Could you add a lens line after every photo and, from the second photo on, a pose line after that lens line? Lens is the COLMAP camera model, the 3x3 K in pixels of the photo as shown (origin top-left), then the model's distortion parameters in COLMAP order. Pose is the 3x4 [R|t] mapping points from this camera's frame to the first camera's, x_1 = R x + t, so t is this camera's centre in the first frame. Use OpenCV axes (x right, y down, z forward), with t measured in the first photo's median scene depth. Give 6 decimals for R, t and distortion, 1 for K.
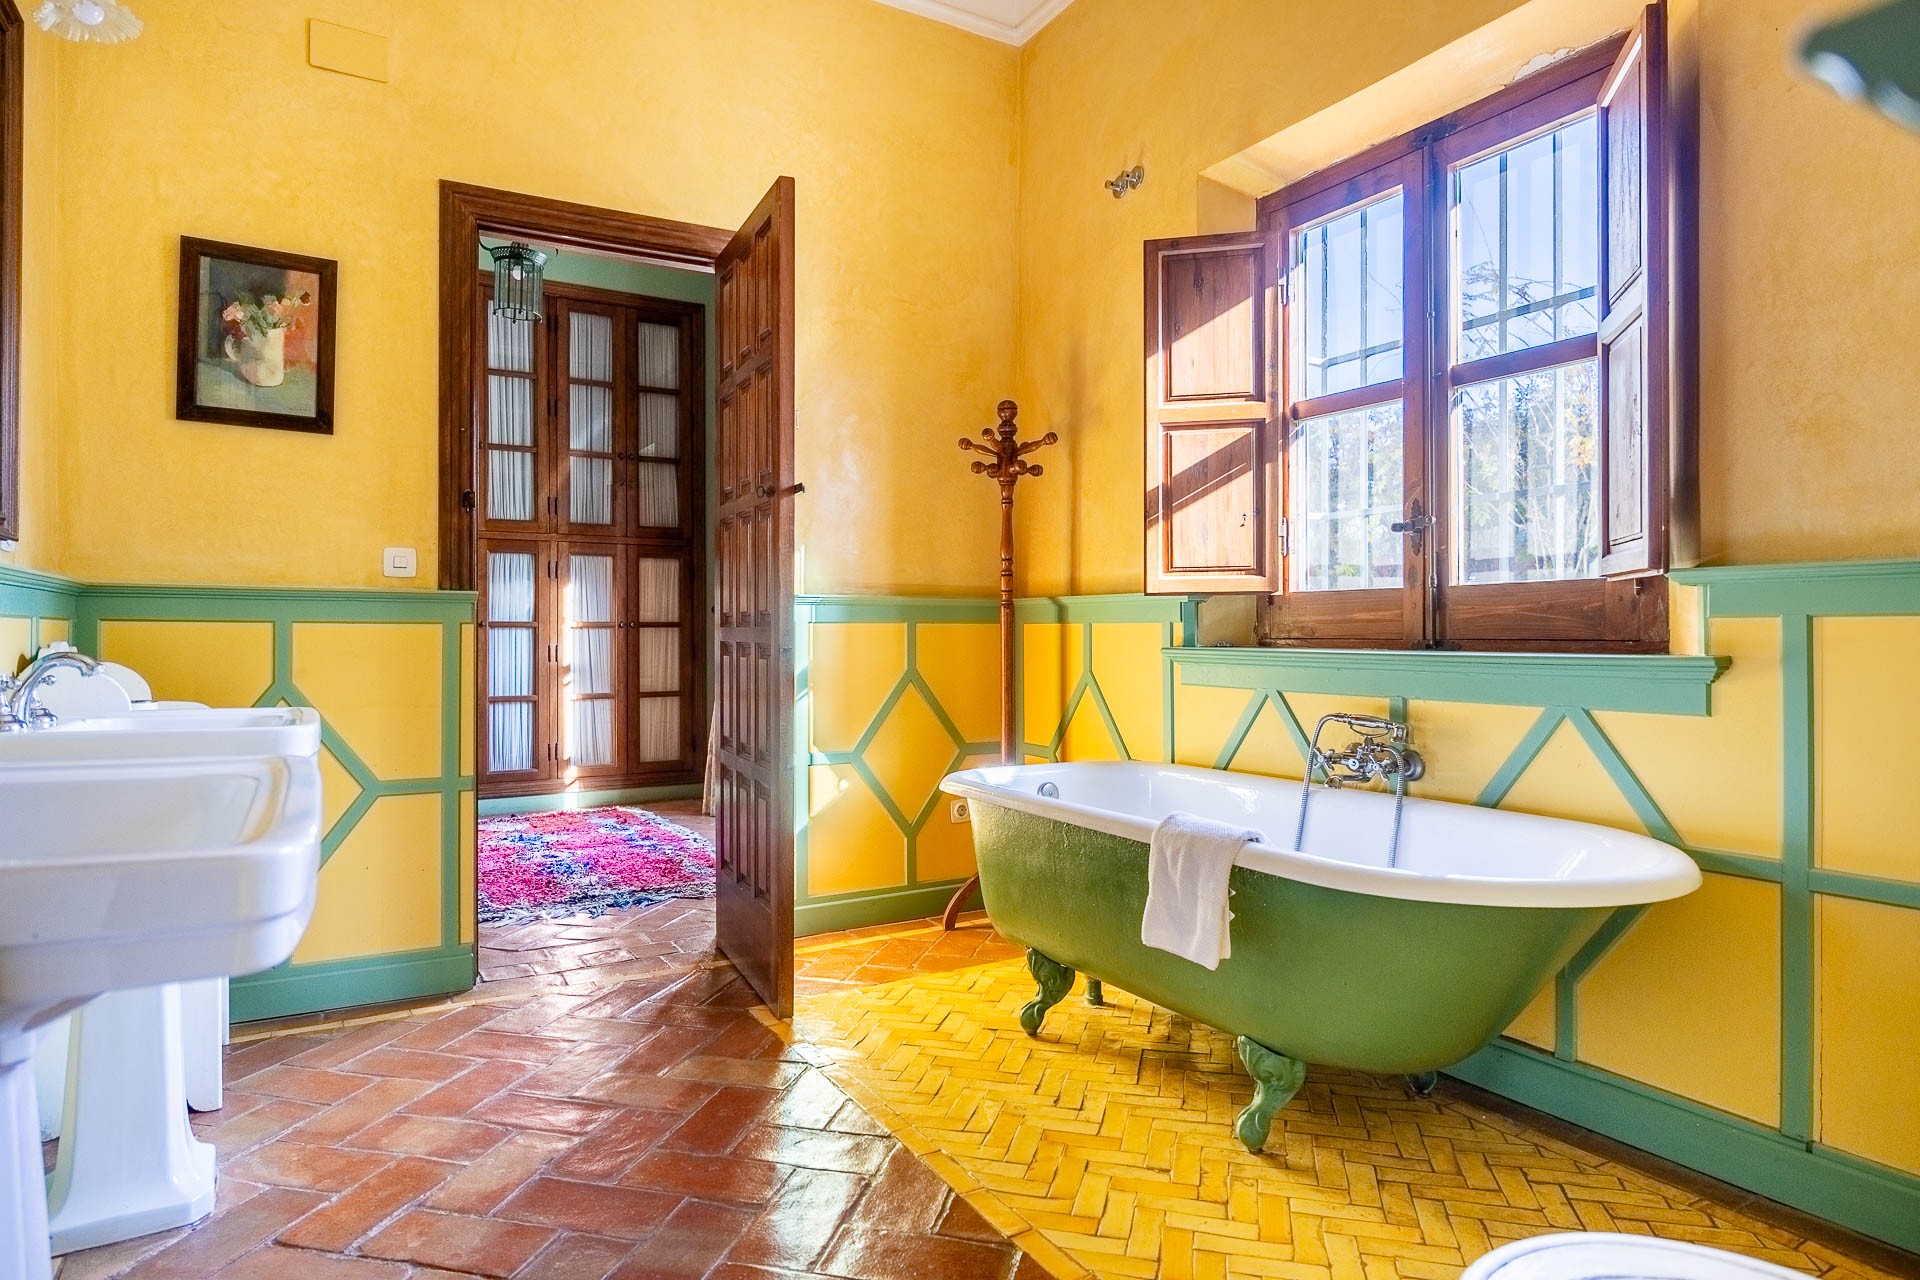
lens RADIAL K [[1080.7, 0, 960.0], [0, 1080.7, 640.0], [0, 0, 1]] dist [-0.001856, -0.001319]
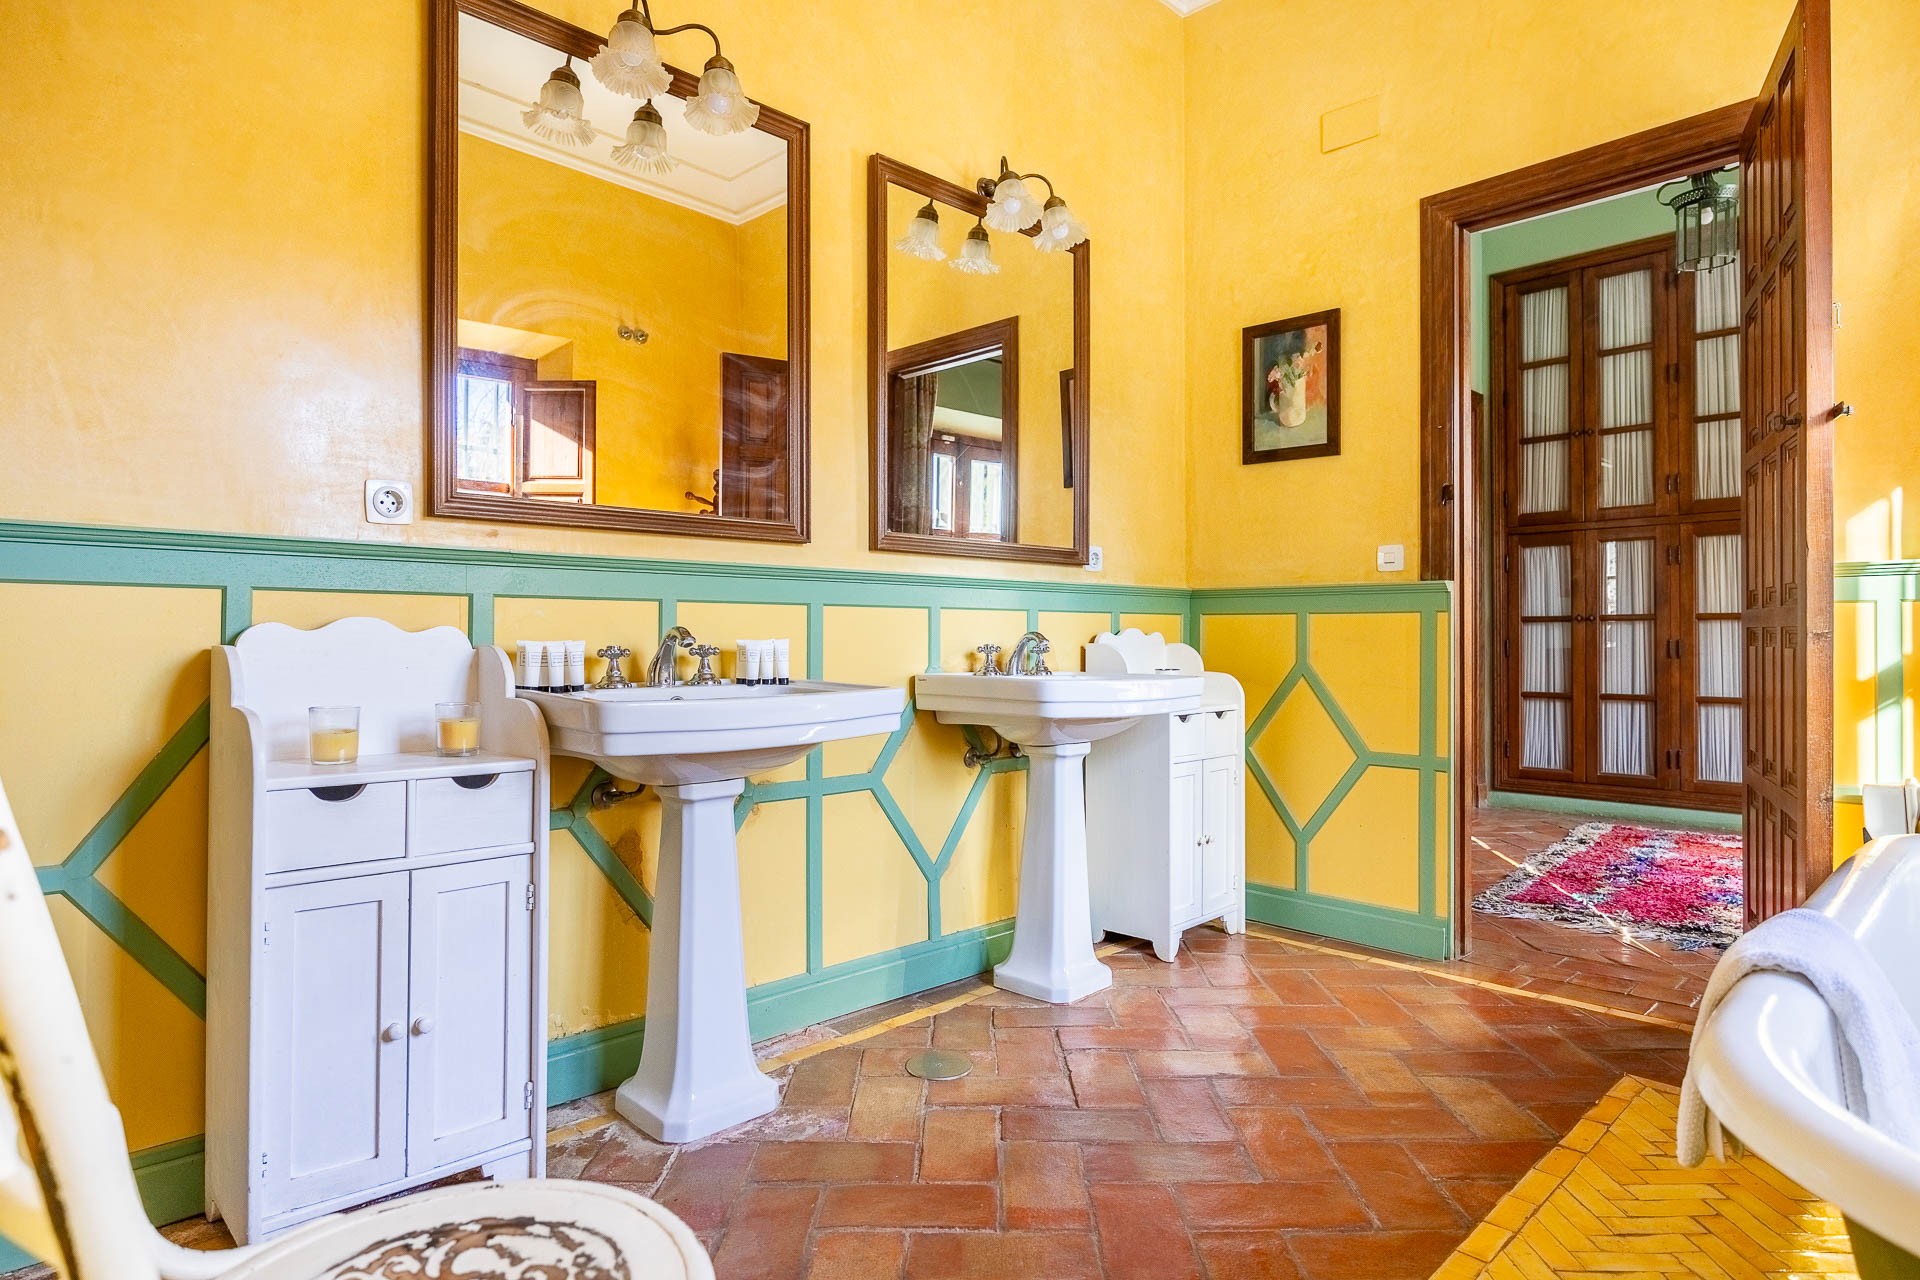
lens RADIAL K [[1080.7, 0, 960.0], [0, 1080.7, 640.0], [0, 0, 1]] dist [-0.001856, -0.001319]
pose [[0.251542, 0.003306, -0.967841, 0.472302], [-0.003166, 0.999992, 0.002593, 0.011554], [0.967841, 0.002412, 0.251550, 0.304422]]
